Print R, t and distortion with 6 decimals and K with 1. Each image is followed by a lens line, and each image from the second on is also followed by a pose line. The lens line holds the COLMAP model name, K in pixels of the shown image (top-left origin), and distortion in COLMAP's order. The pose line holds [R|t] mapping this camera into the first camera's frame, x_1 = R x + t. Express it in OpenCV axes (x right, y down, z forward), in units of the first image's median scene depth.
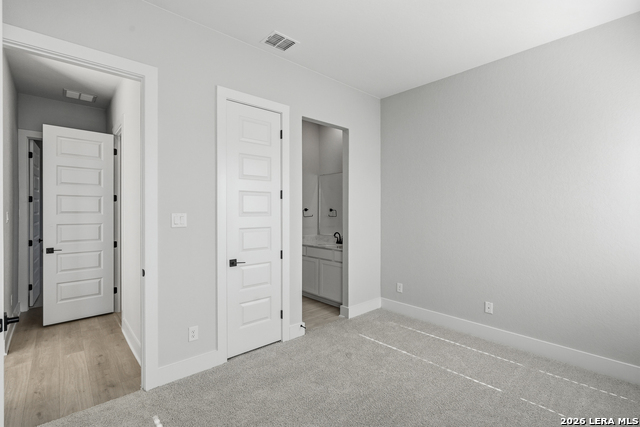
lens RADIAL K [[297.8, 0, 318.5], [0, 297.8, 211.8], [0, 0, 1]] dist [-0.009713, 0.006591]
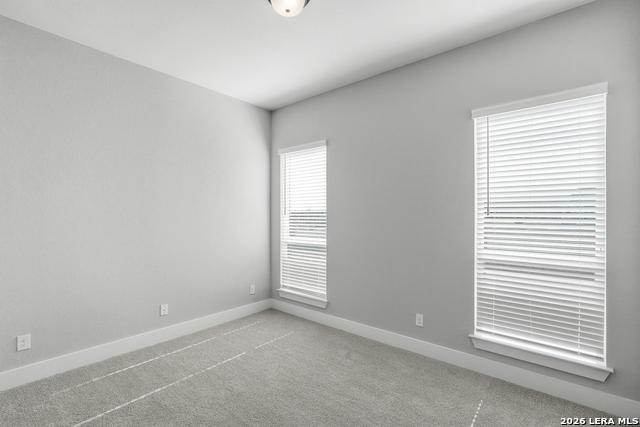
lens RADIAL K [[297.8, 0, 318.5], [0, 297.8, 215.7], [0, 0, 1]] dist [-0.009713, 0.006591]
pose [[-0.136744, -0.003927, 0.990599, -0.541005], [0.006456, 0.999967, 0.004856, -0.006291], [-0.990585, 0.007059, -0.136714, 0.630606]]
